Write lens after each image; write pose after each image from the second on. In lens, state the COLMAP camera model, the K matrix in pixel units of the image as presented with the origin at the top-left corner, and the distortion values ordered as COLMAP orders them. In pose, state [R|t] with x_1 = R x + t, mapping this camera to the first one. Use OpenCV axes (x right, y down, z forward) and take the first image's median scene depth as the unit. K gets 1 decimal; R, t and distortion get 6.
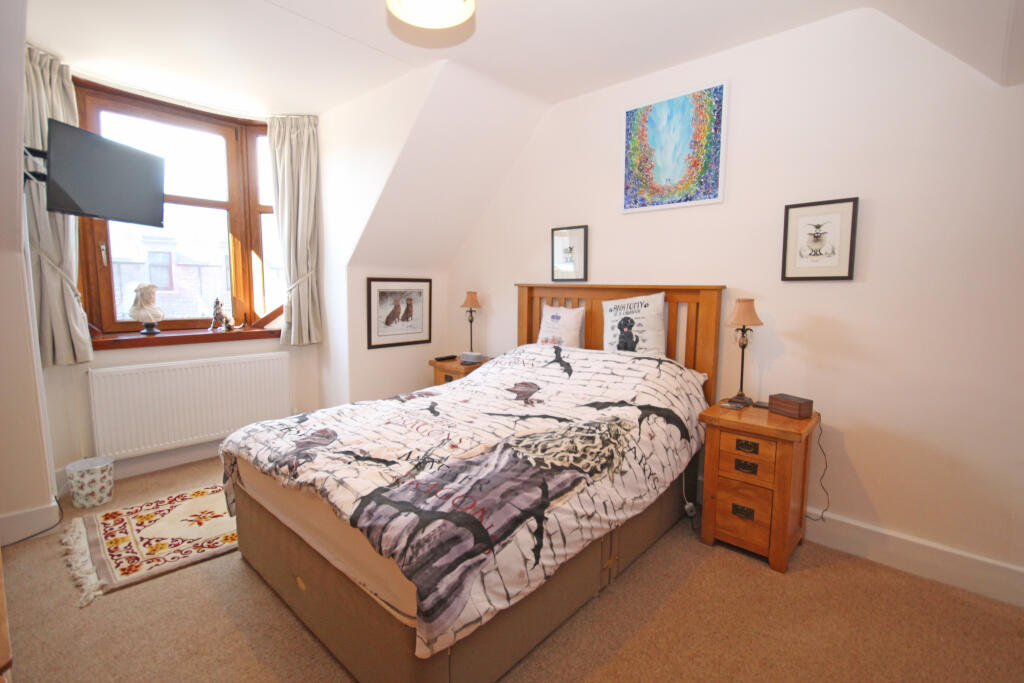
lens RADIAL K [[474.7, 0, 518.9], [0, 474.7, 343.2], [0, 0, 1]] dist [-0.001376, -0.001576]
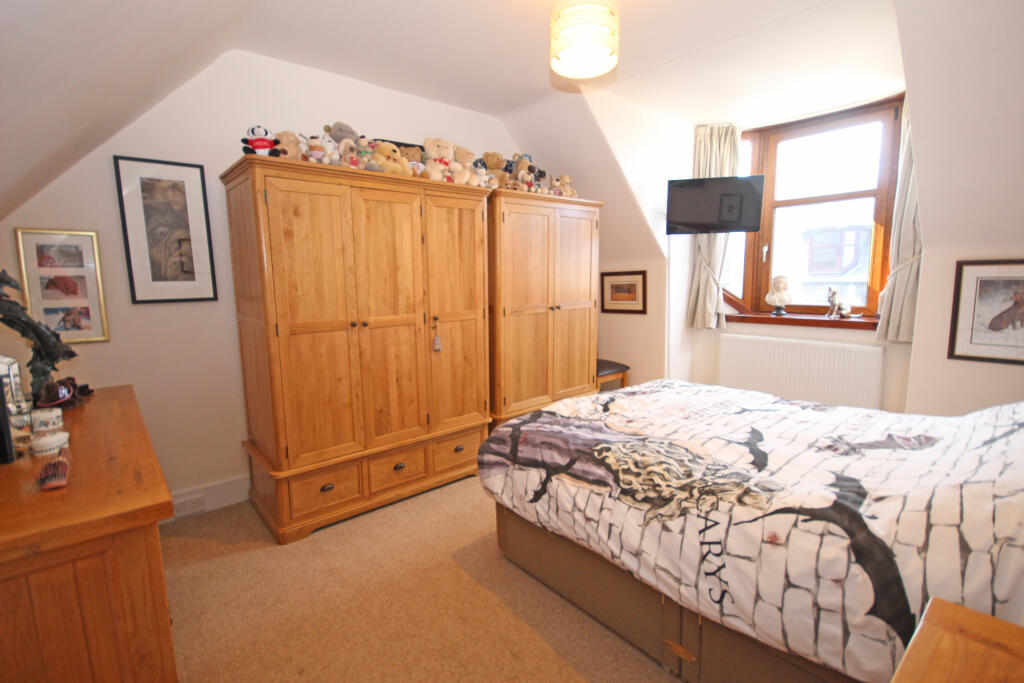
lens RADIAL K [[474.7, 0, 522.5], [0, 474.7, 336.0], [0, 0, 1]] dist [-0.001376, -0.001576]
pose [[-0.132018, 0.112008, -0.984899, 0.989295], [-0.099673, 0.987060, 0.125614, -0.098283], [0.986223, 0.114751, -0.119145, 0.871222]]
